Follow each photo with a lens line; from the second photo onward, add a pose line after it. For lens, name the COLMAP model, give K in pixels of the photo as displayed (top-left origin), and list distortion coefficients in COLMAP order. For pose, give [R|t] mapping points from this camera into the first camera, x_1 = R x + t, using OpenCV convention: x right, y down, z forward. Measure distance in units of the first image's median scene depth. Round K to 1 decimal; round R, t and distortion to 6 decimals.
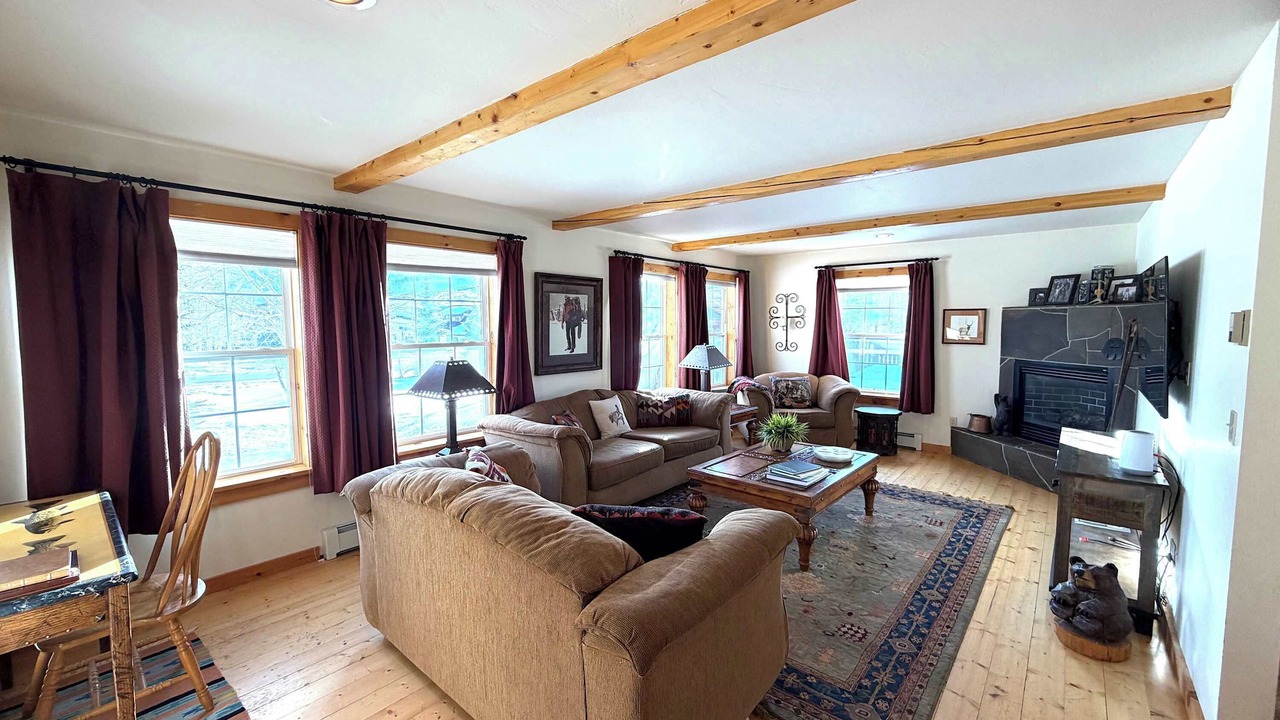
lens RADIAL K [[511.7, 0, 636.3], [0, 511.7, 360.8], [0, 0, 1]] dist [0.000261, -0.000089]
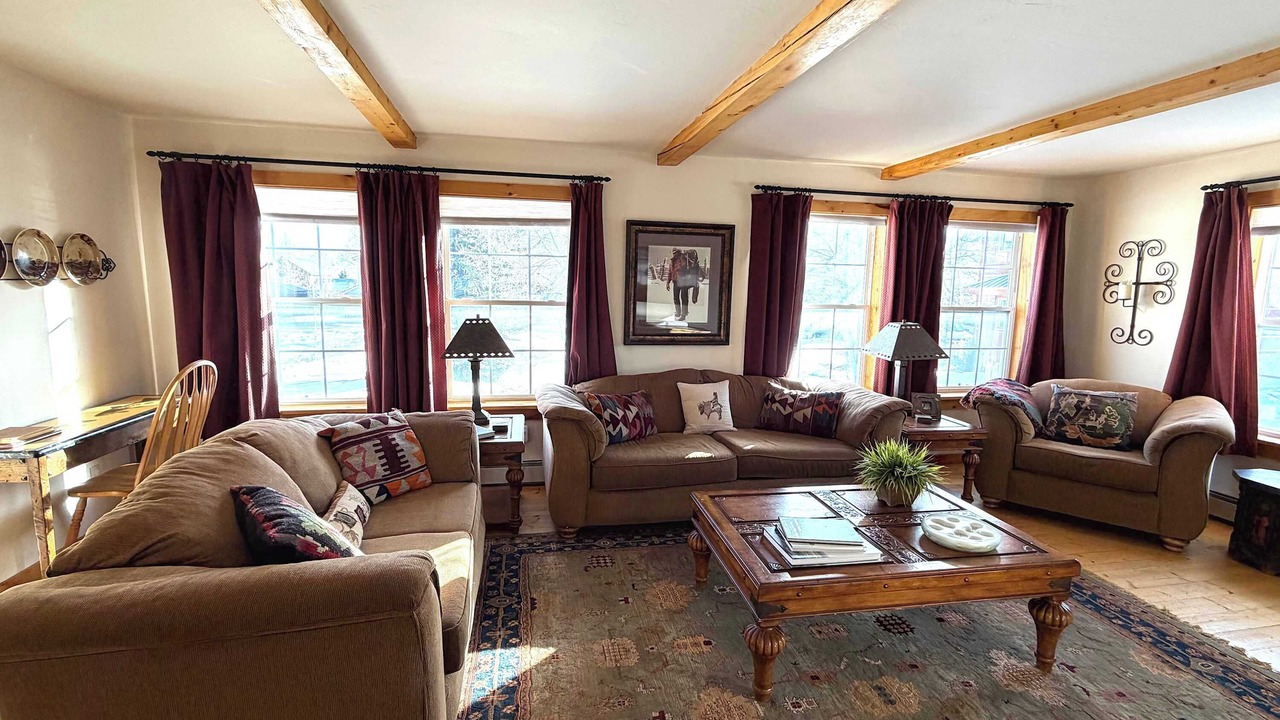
lens RADIAL K [[578.6, 0, 641.3], [0, 578.6, 362.5], [0, 0, 1]] dist [0.000418, -0.000062]
pose [[0.785205, 0.103293, -0.610560, 0.374224], [-0.069166, 0.994449, 0.079289, -0.017640], [0.615361, -0.020028, 0.787991, 0.243508]]
